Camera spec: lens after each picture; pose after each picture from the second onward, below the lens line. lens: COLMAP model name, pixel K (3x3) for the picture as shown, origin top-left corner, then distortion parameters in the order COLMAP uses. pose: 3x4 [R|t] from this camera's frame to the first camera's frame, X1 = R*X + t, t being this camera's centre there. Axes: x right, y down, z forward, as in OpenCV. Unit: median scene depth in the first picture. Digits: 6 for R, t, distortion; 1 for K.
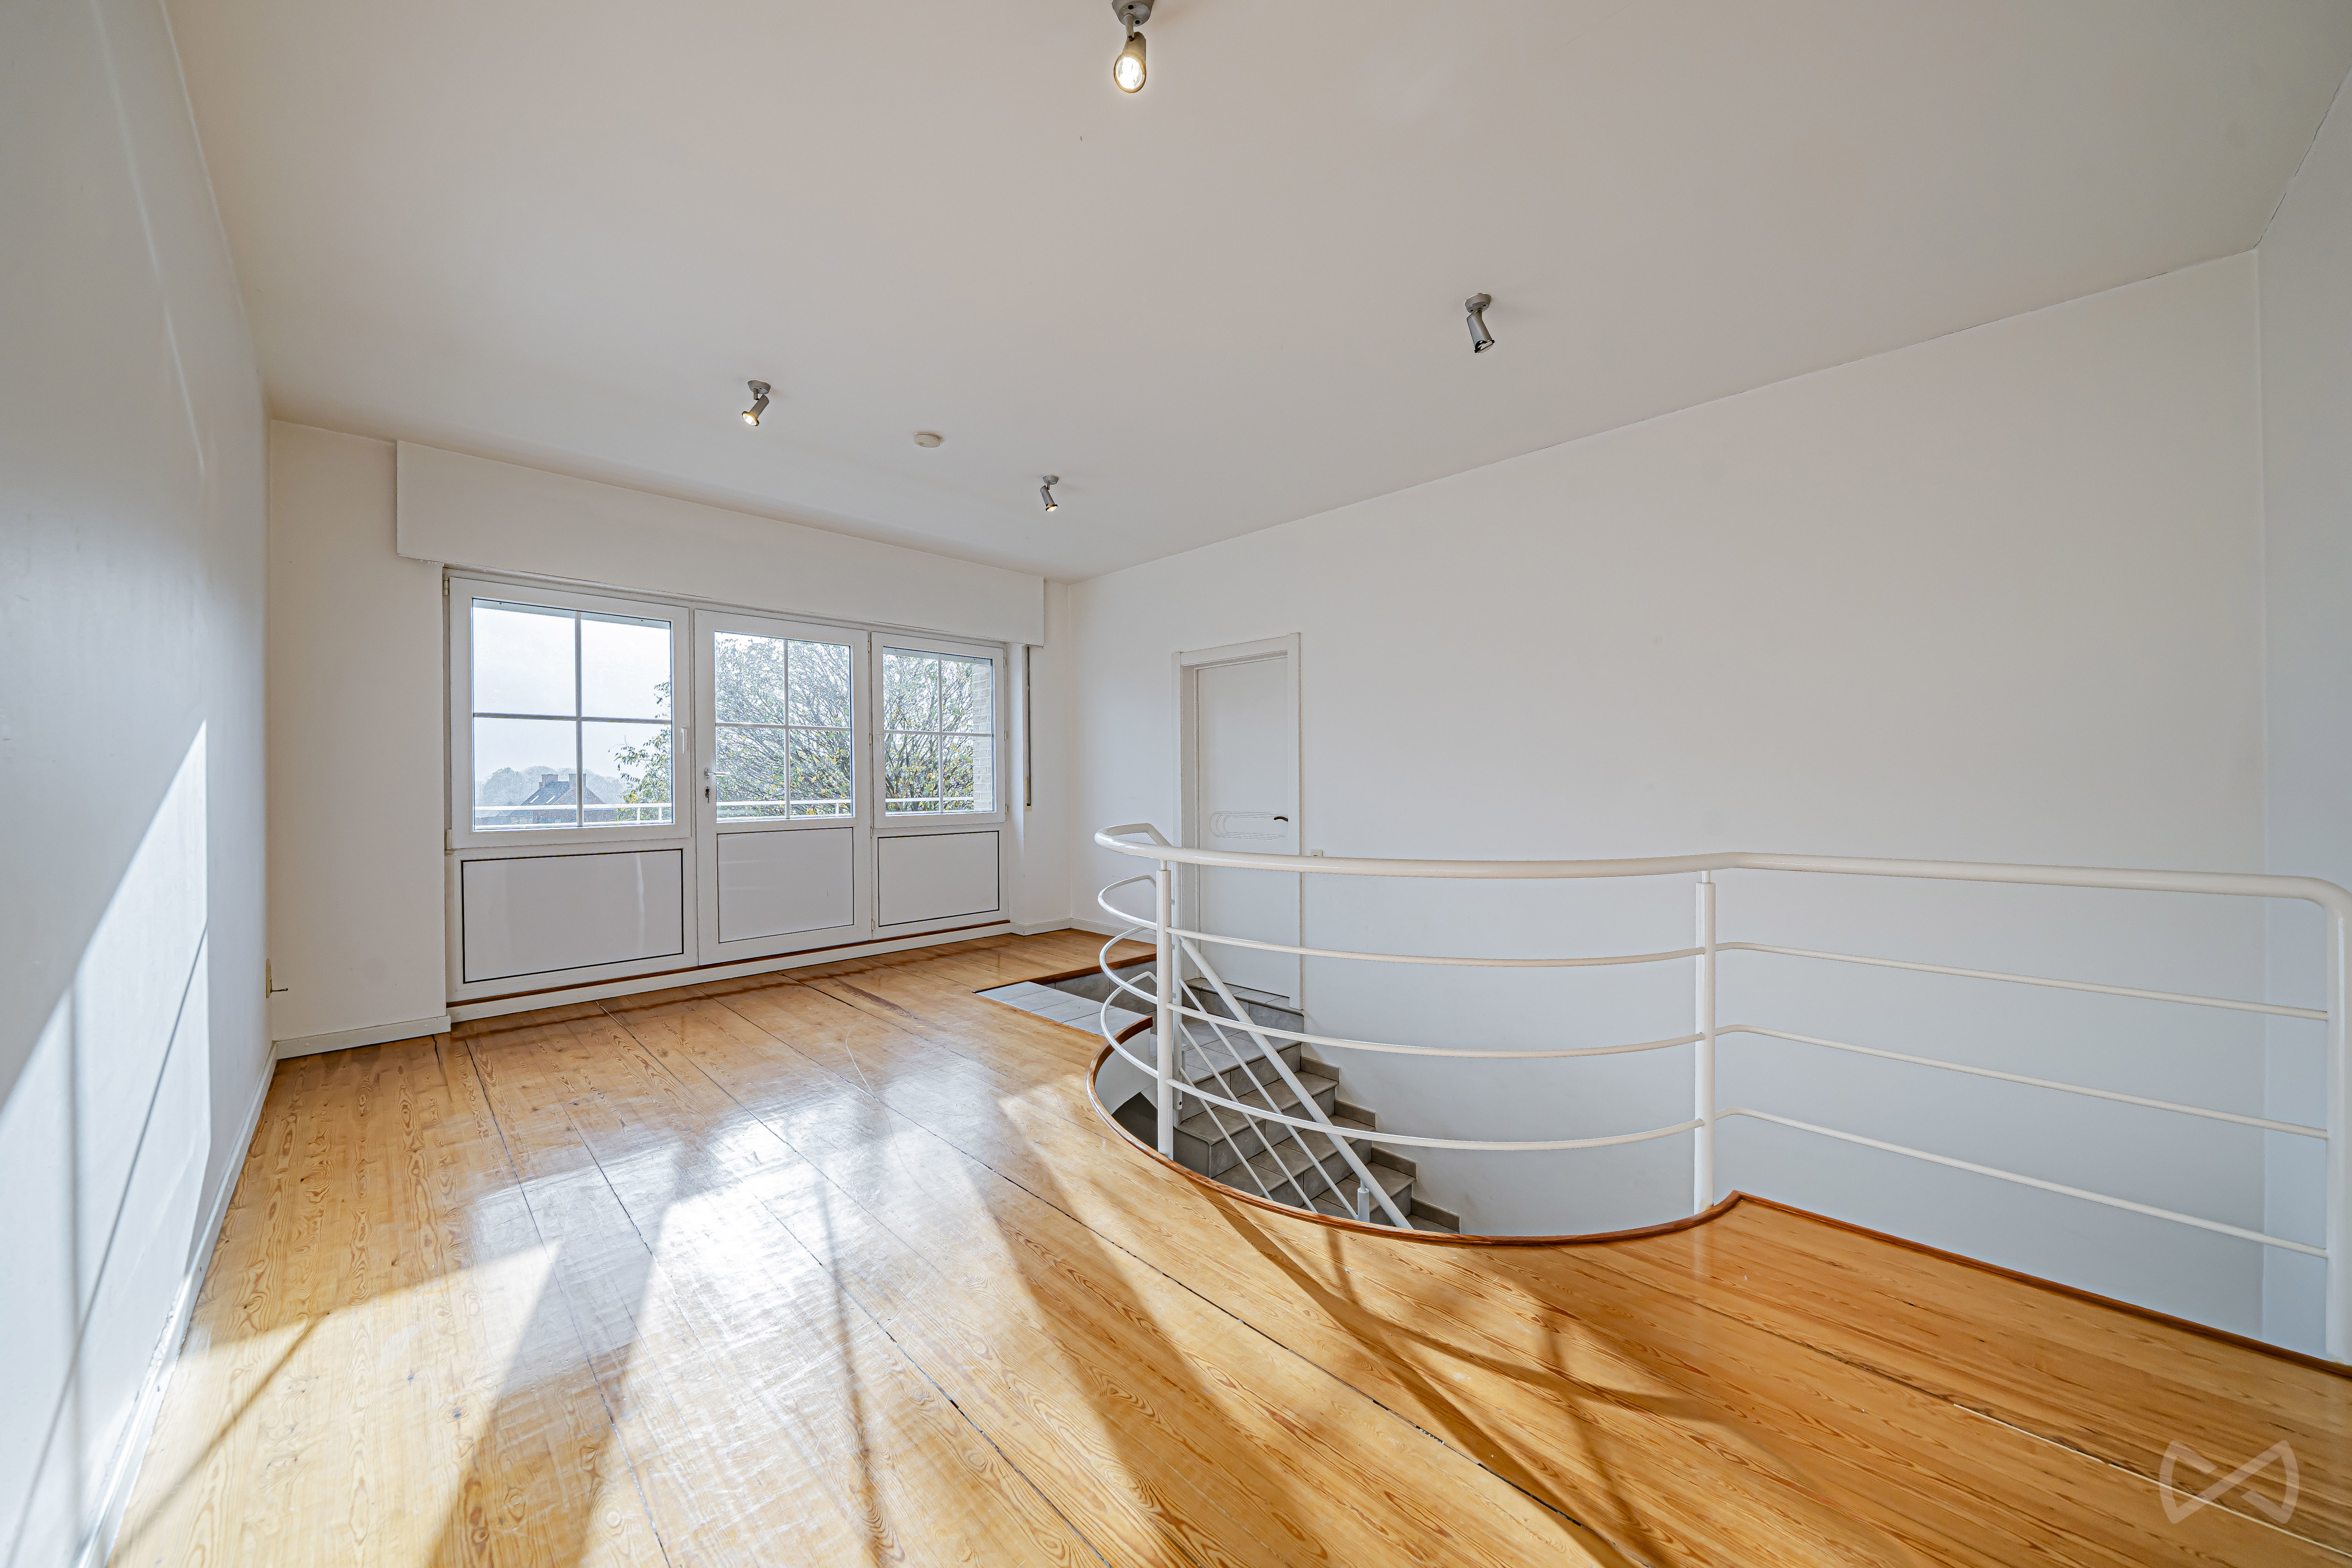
lens RADIAL K [[806.1, 0, 1167.6], [0, 806.1, 786.0], [0, 0, 1]] dist [-0.003420, -0.000415]
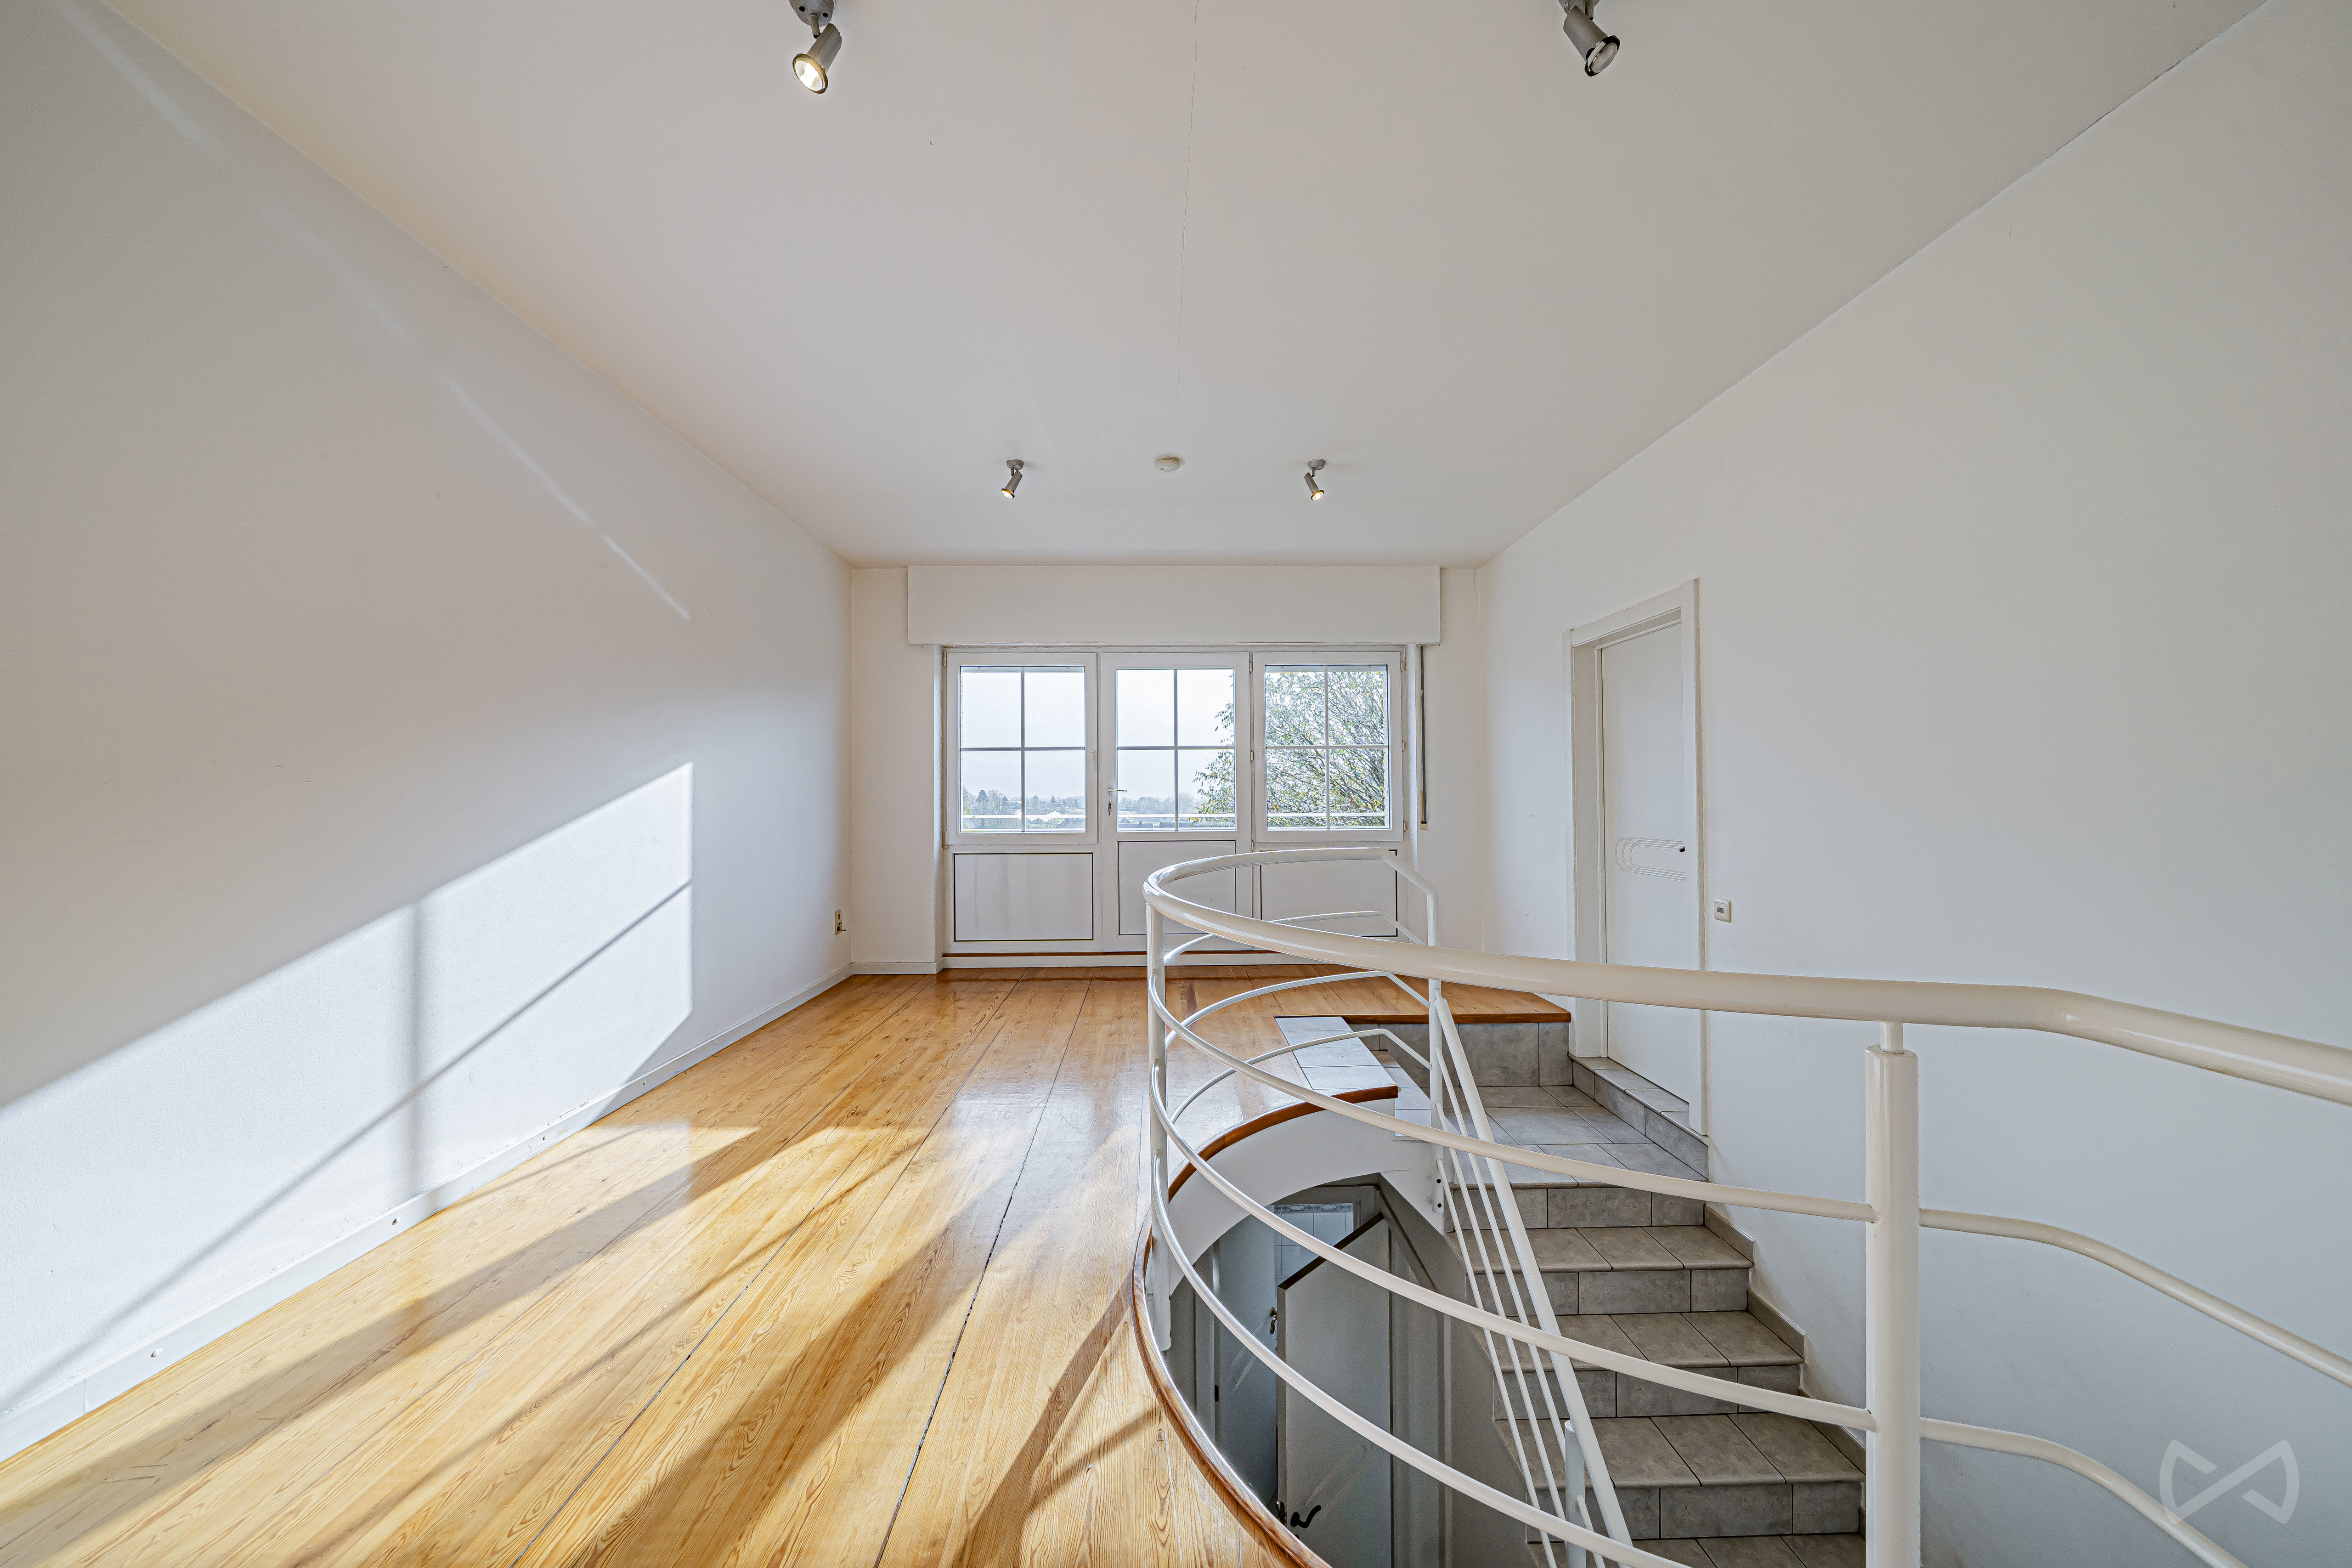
lens RADIAL K [[806.2, 0, 1173.8], [0, 806.2, 787.2], [0, 0, 1]] dist [-0.003420, -0.000415]
pose [[0.724203, -0.007805, -0.689543, 0.342668], [-0.001848, 0.999910, -0.013260, -0.004442], [0.689584, 0.010877, 0.724124, 0.222010]]
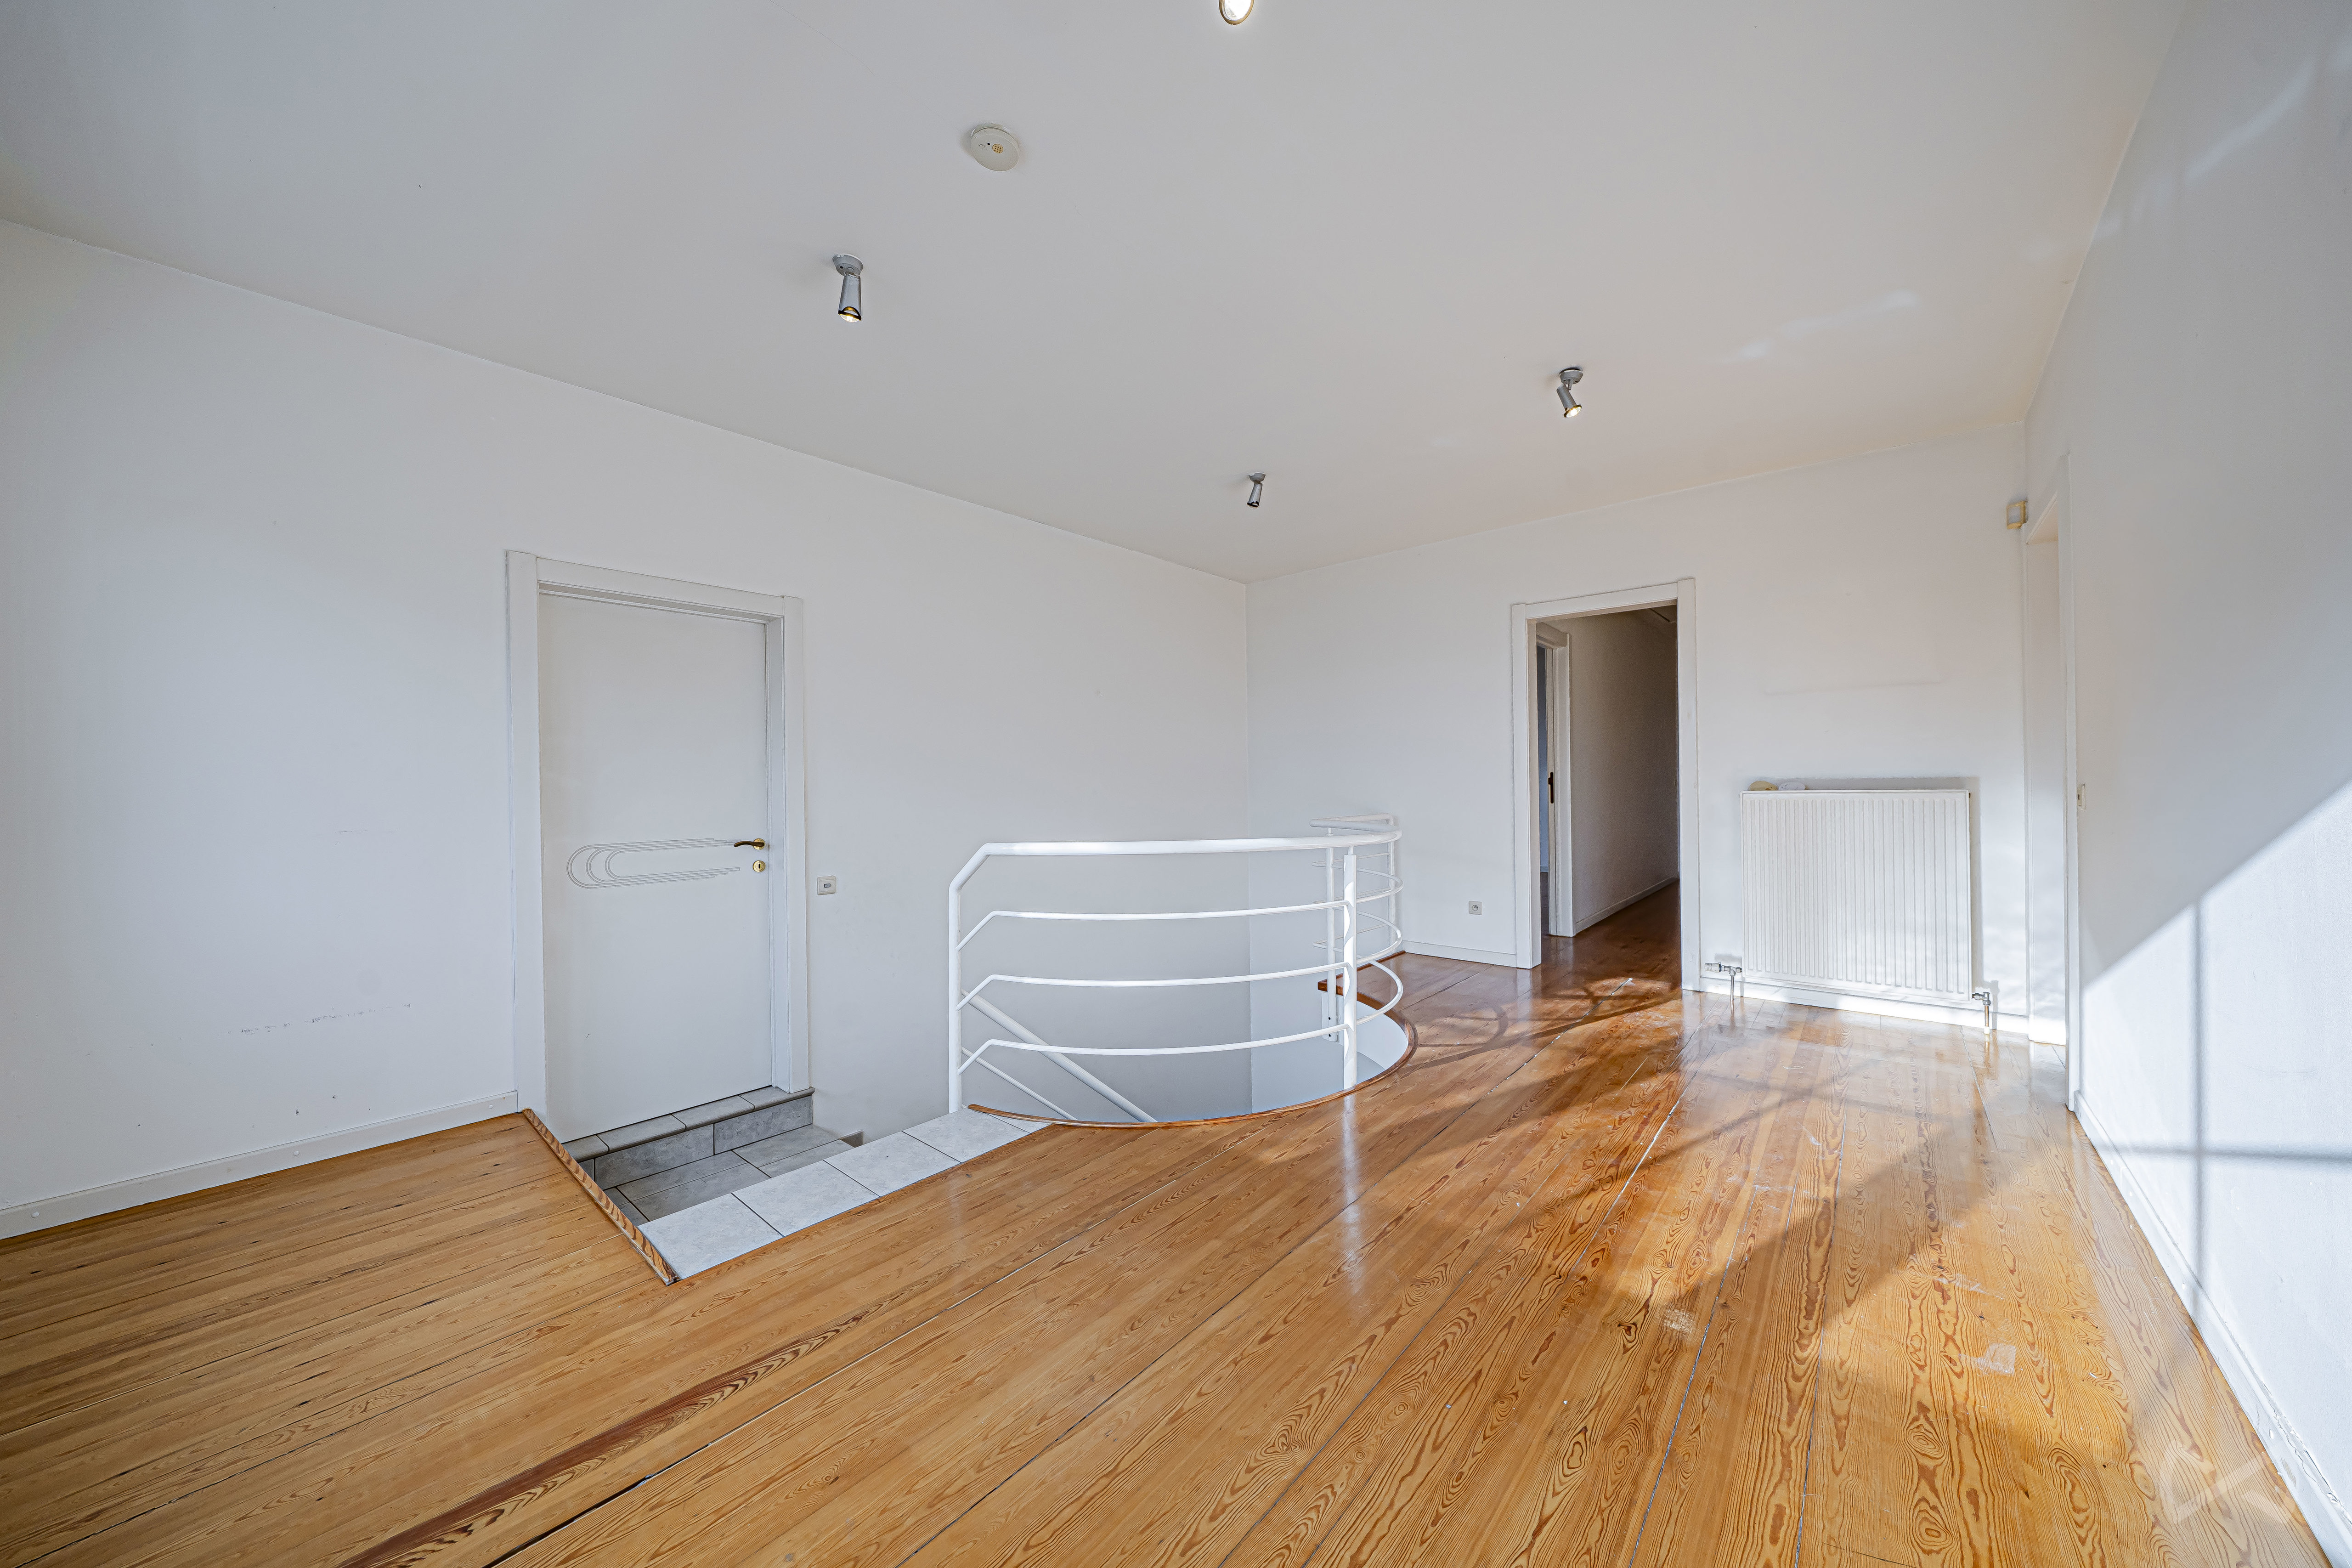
lens RADIAL K [[806.2, 0, 1180.6], [0, 806.2, 789.2], [0, 0, 1]] dist [-0.003420, -0.000415]
pose [[-0.070714, 0.004442, 0.997487, -0.695593], [0.019353, 0.999808, -0.003081, 0.001108], [-0.997309, 0.019087, -0.070786, 0.764479]]
